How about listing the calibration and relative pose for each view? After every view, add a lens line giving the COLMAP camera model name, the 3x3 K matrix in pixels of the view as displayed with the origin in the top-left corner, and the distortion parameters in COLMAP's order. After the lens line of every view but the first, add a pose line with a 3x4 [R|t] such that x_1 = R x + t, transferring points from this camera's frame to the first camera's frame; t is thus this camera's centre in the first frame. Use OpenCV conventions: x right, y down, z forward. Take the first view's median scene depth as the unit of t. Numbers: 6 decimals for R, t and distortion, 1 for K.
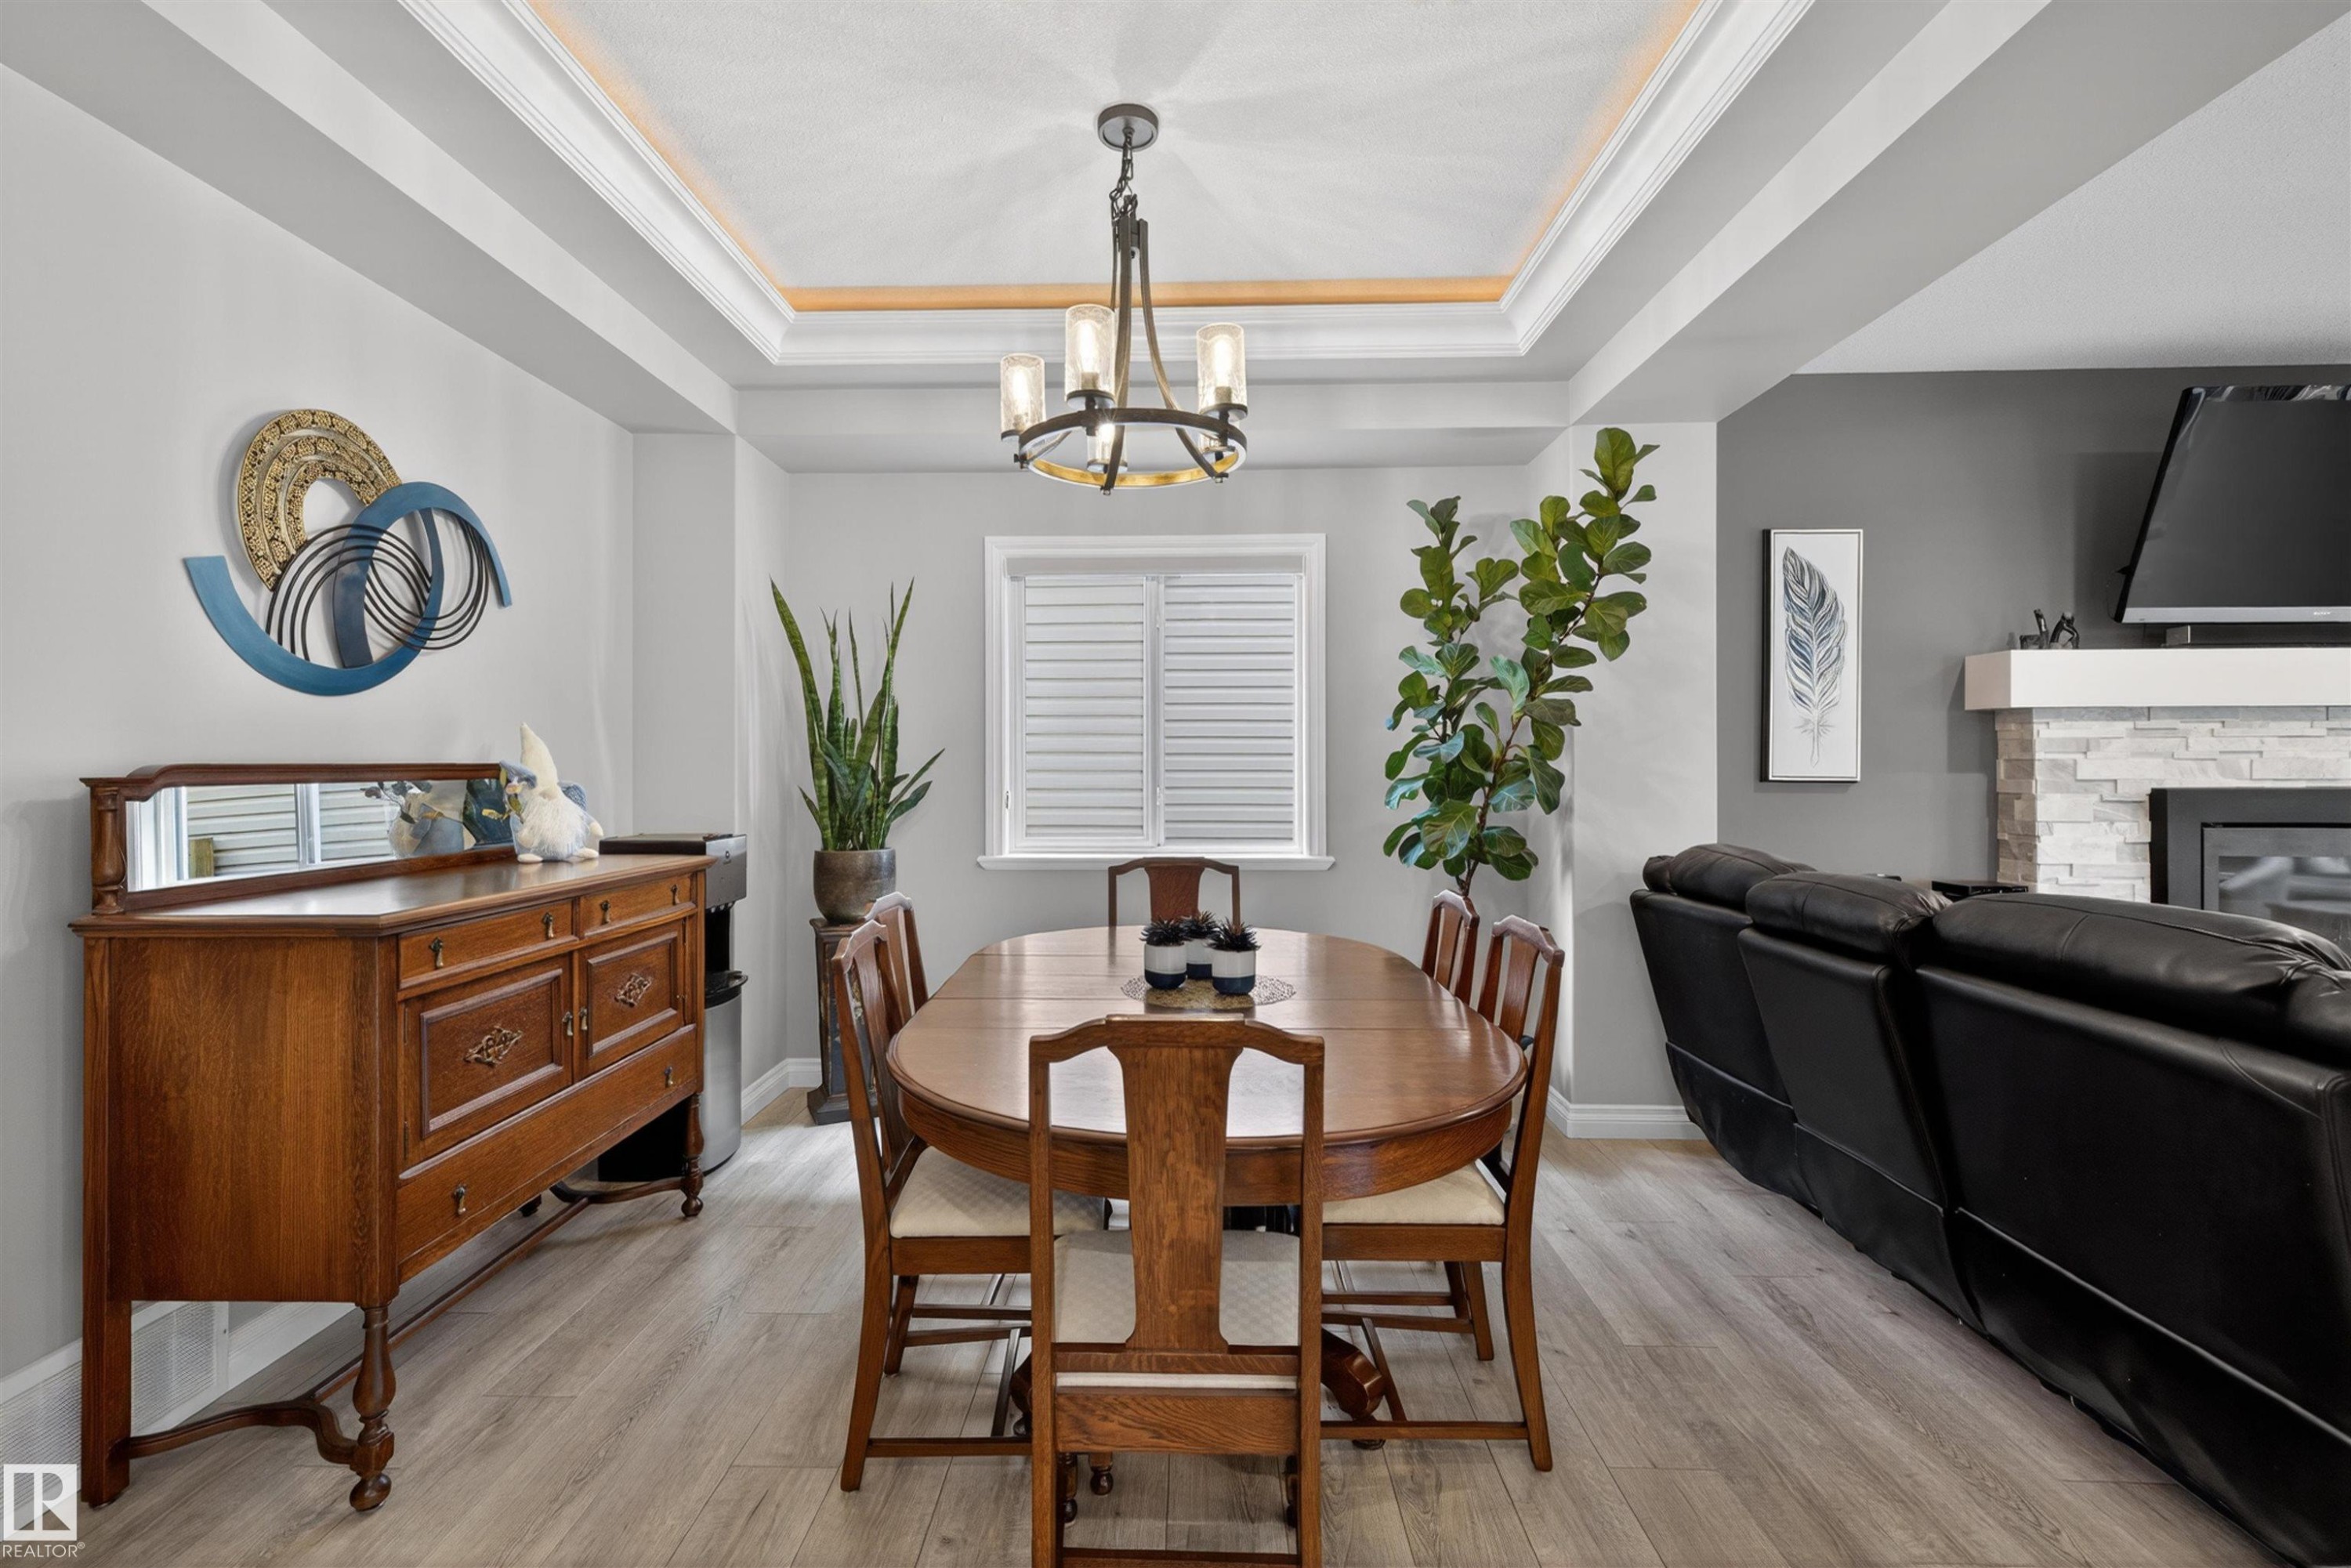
lens RADIAL K [[991.0, 0, 1164.5], [0, 991.0, 762.3], [0, 0, 1]] dist [0.011255, -0.000237]
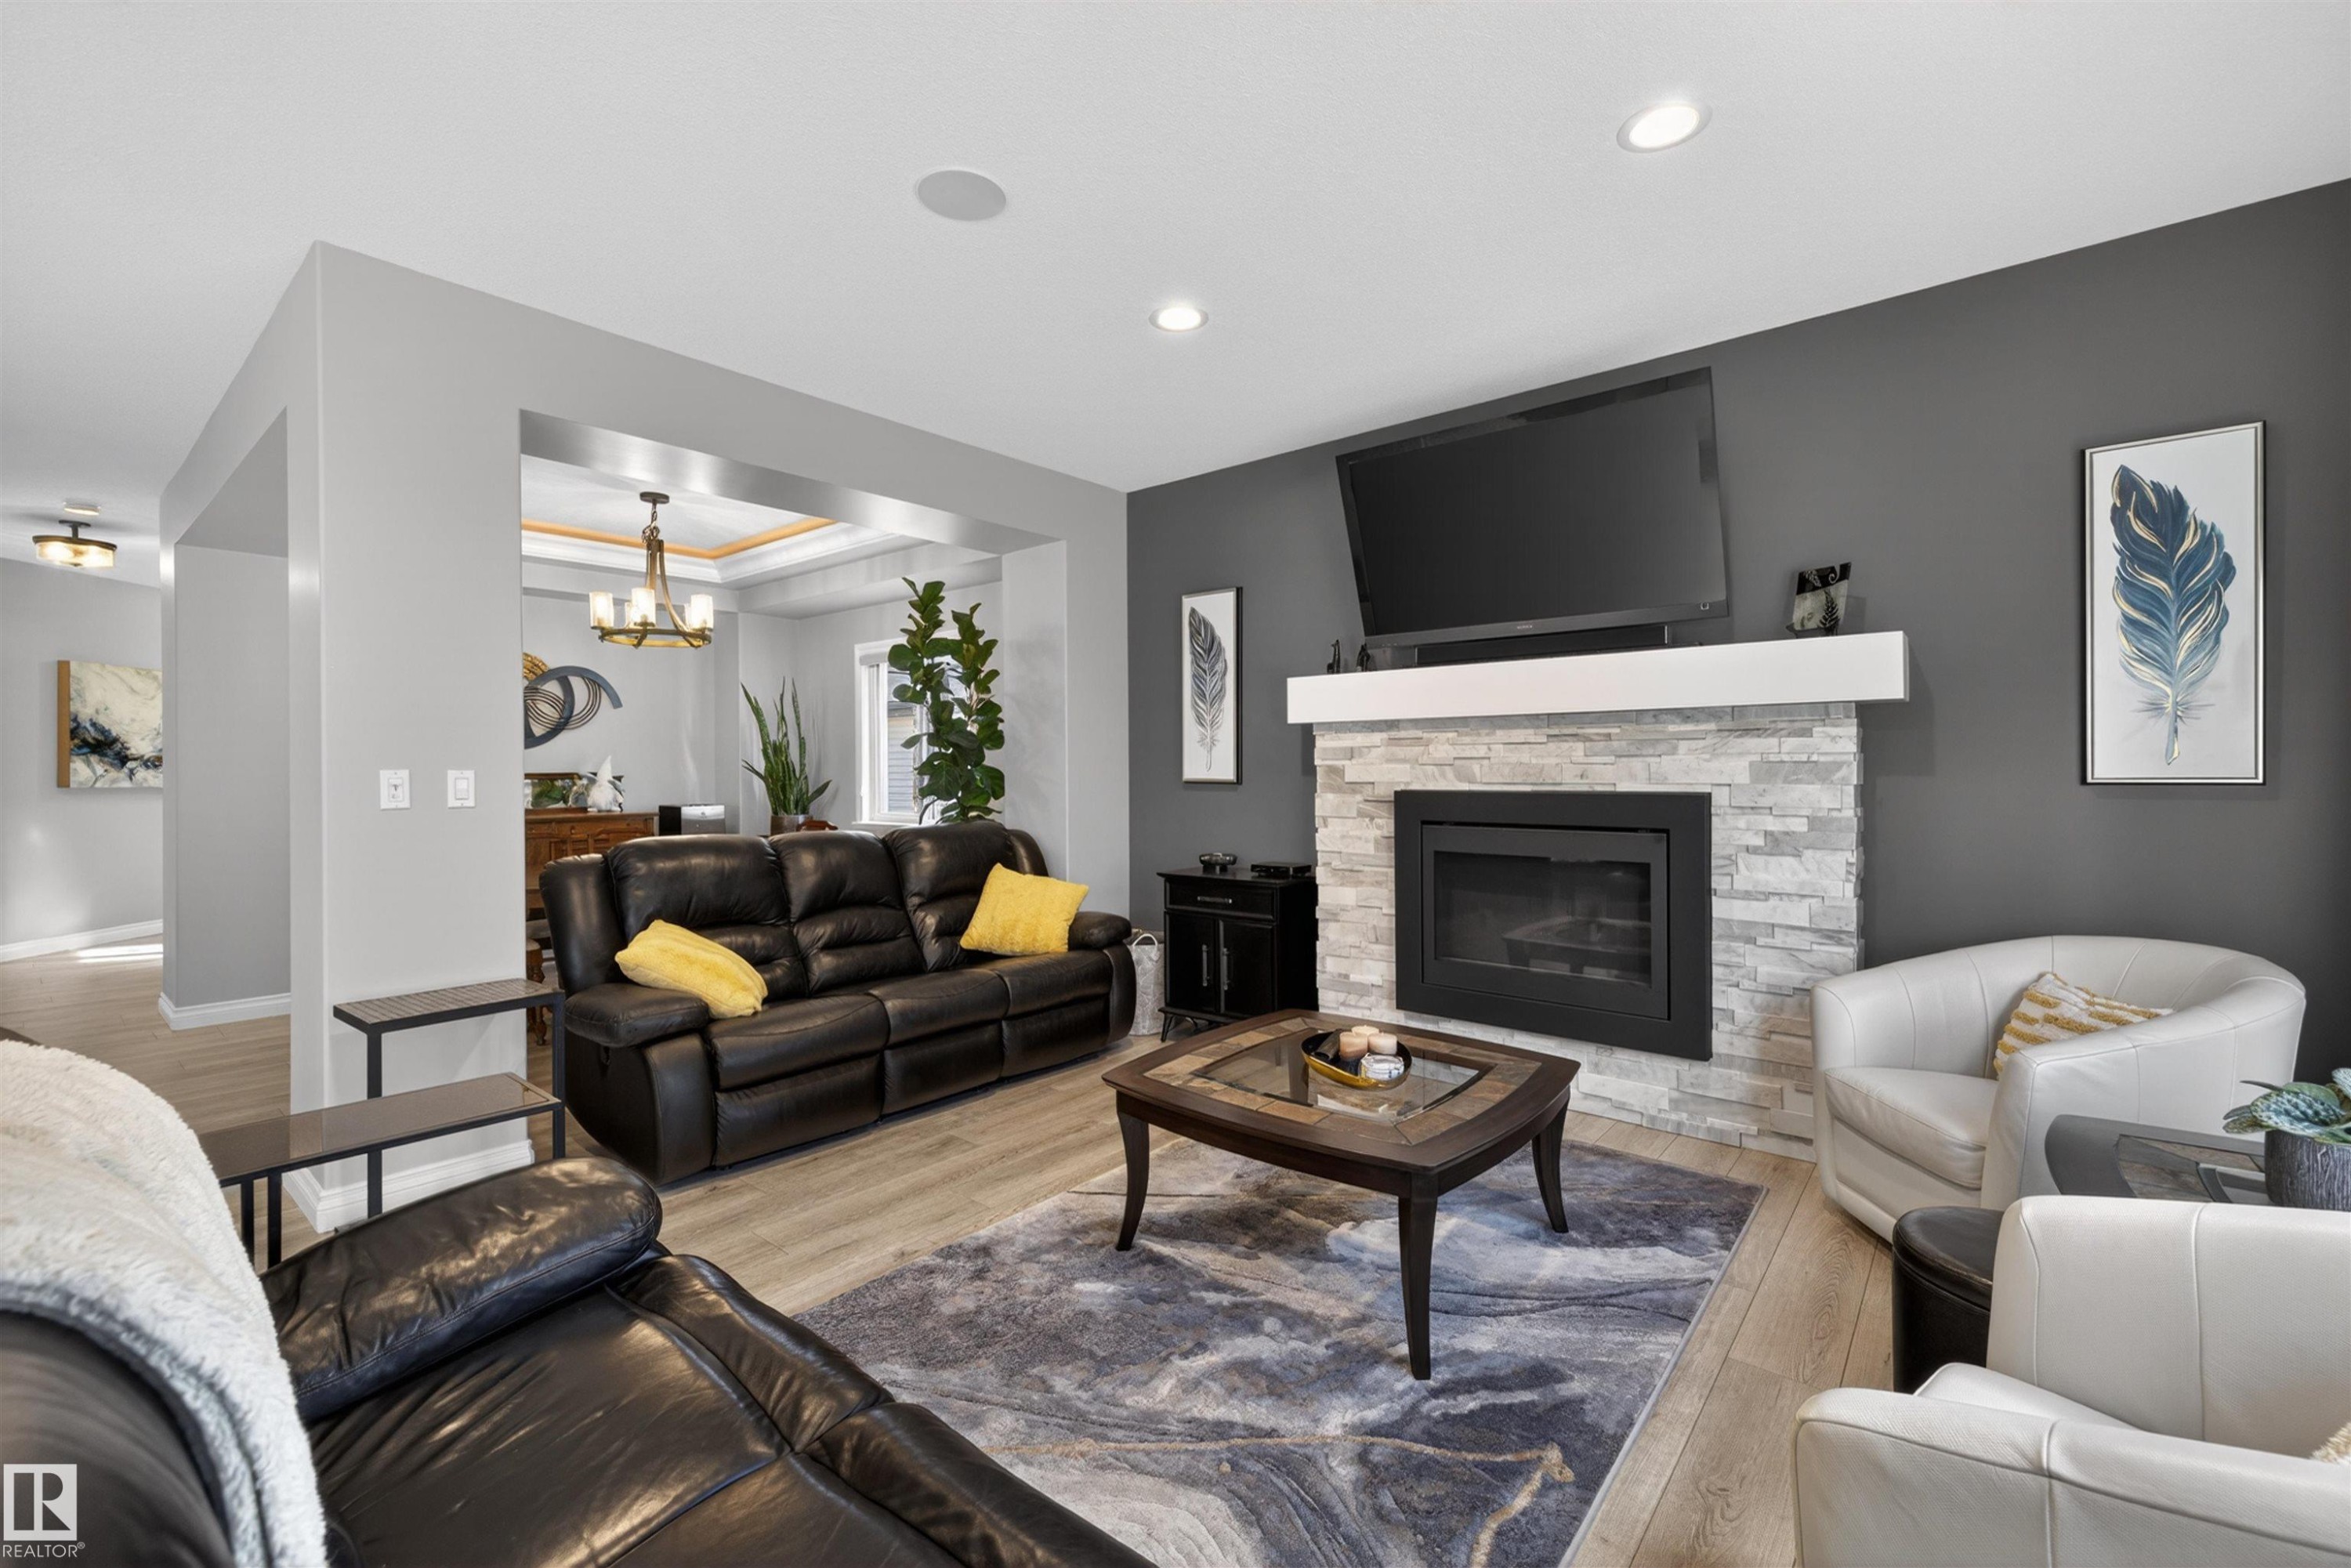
lens RADIAL K [[1004.2, 0, 1168.4], [0, 1004.2, 768.9], [0, 0, 1]] dist [0.061596, -0.000114]
pose [[0.783432, -0.004092, -0.621464, 1.497456], [0.008478, 0.999956, 0.004104, -0.005503], [0.621419, -0.008484, 0.783432, -0.081013]]
